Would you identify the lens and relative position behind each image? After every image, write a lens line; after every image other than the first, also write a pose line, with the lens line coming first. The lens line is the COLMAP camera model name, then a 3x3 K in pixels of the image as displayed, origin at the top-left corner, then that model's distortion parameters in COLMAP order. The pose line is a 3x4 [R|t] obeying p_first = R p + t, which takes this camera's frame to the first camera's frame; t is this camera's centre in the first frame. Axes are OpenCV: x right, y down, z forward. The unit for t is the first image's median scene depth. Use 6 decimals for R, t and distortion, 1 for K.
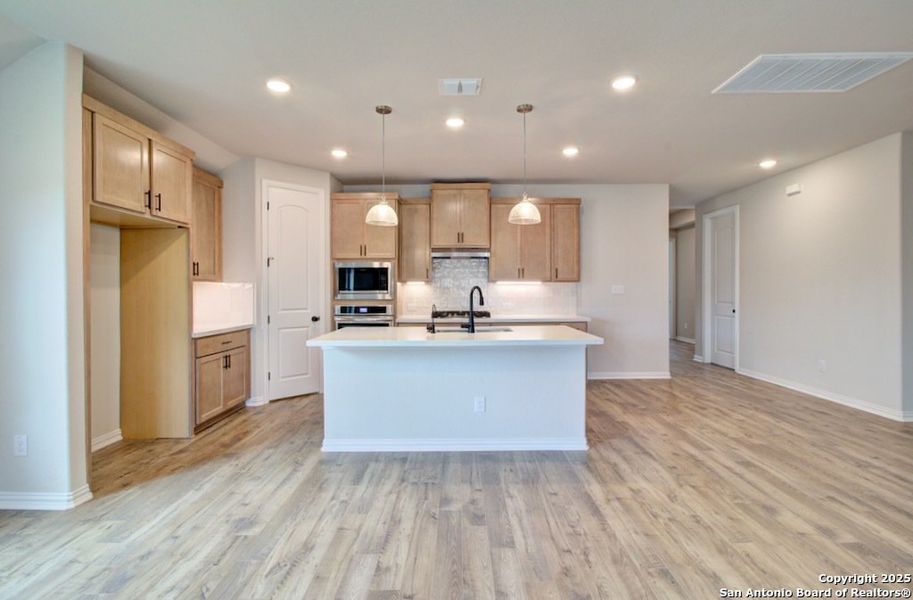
lens RADIAL K [[432.6, 0, 457.7], [0, 432.6, 304.6], [0, 0, 1]] dist [-0.006280, 0.004518]
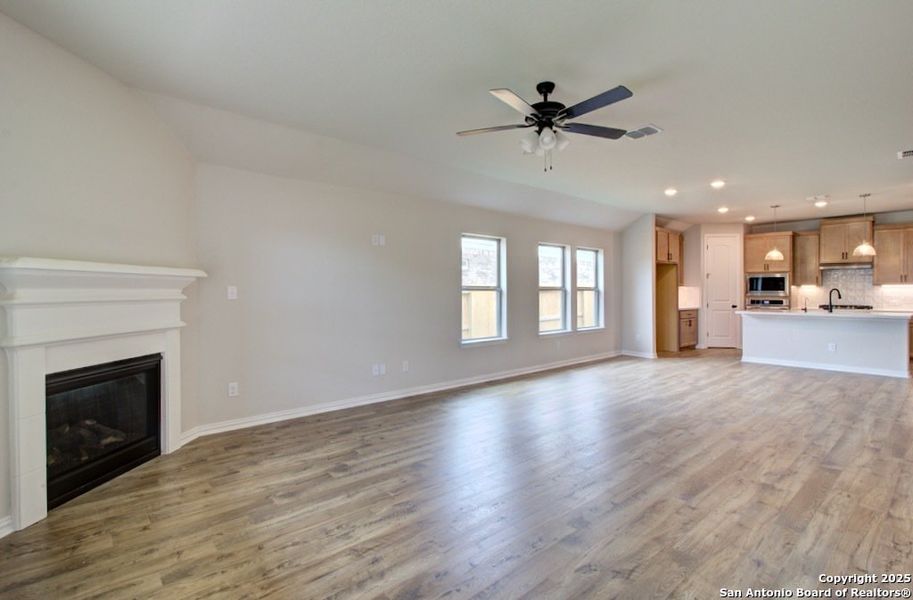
lens RADIAL K [[432.6, 0, 451.2], [0, 432.6, 286.5], [0, 0, 1]] dist [-0.006280, 0.004518]
pose [[0.651727, -0.005450, -0.758434, 0.255663], [-0.027186, 0.999164, -0.030541, 0.035174], [0.757967, 0.040523, 0.651034, -1.022580]]
